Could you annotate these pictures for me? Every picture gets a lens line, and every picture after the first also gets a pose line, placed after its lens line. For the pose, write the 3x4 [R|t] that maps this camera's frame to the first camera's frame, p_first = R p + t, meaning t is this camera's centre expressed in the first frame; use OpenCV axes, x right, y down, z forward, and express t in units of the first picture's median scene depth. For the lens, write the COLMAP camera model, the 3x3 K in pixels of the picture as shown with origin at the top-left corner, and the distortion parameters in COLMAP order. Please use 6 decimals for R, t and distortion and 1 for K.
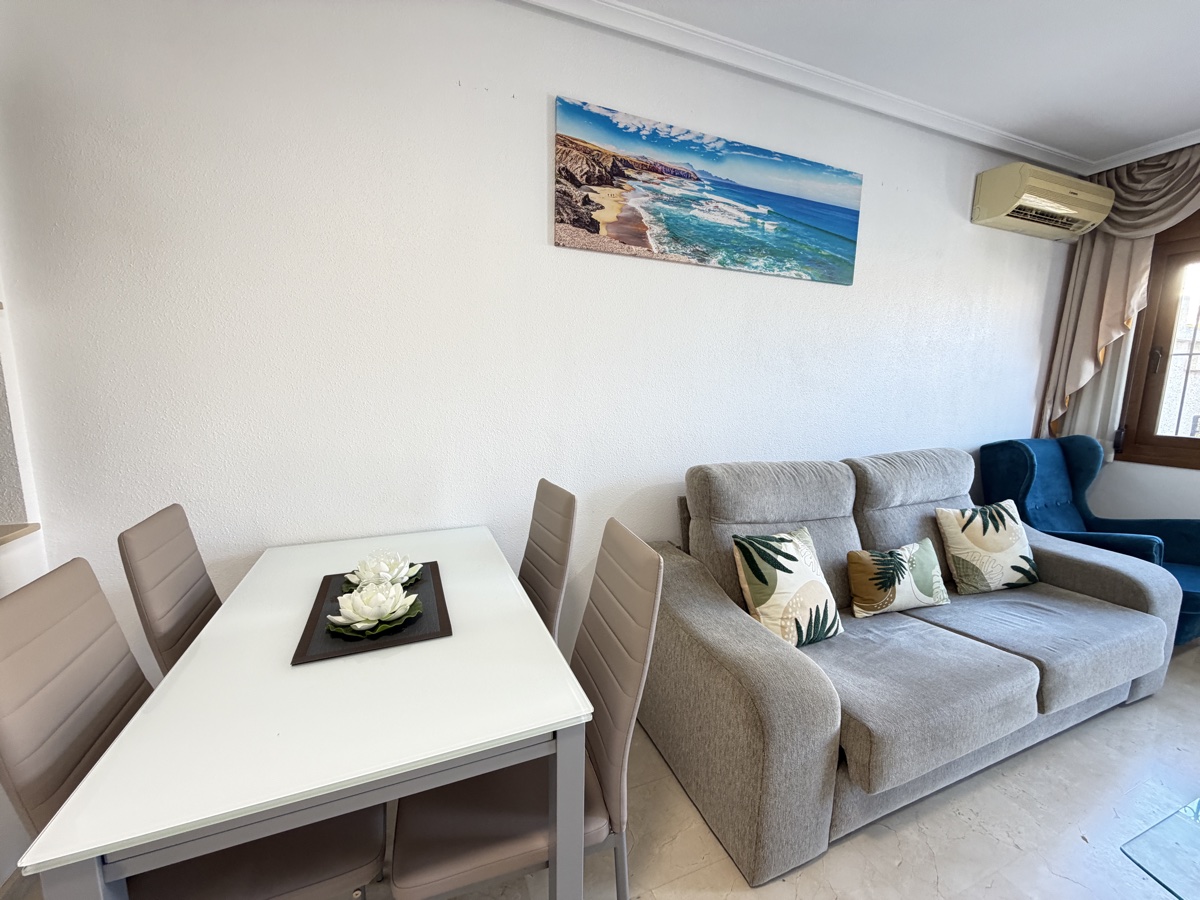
lens RADIAL K [[478.0, 0, 597.2], [0, 478.0, 451.4], [0, 0, 1]] dist [-0.000519, 0.000404]
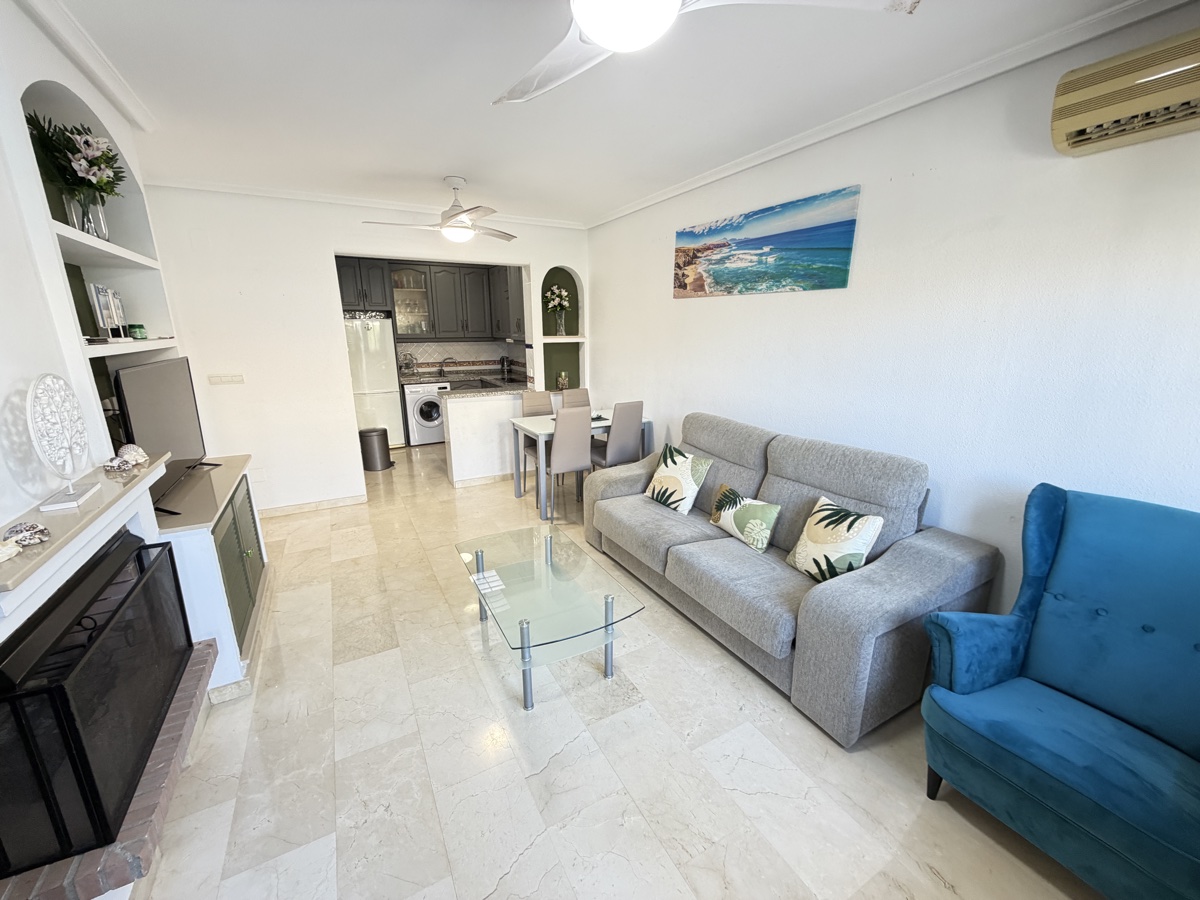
lens RADIAL K [[478.0, 0, 597.2], [0, 478.0, 451.4], [0, 0, 1]] dist [-0.000519, 0.000404]
pose [[0.117124, 0.239985, -0.963685, 1.962843], [-0.139689, 0.964698, 0.223260, -0.177964], [0.983244, 0.108467, 0.146513, 0.373617]]
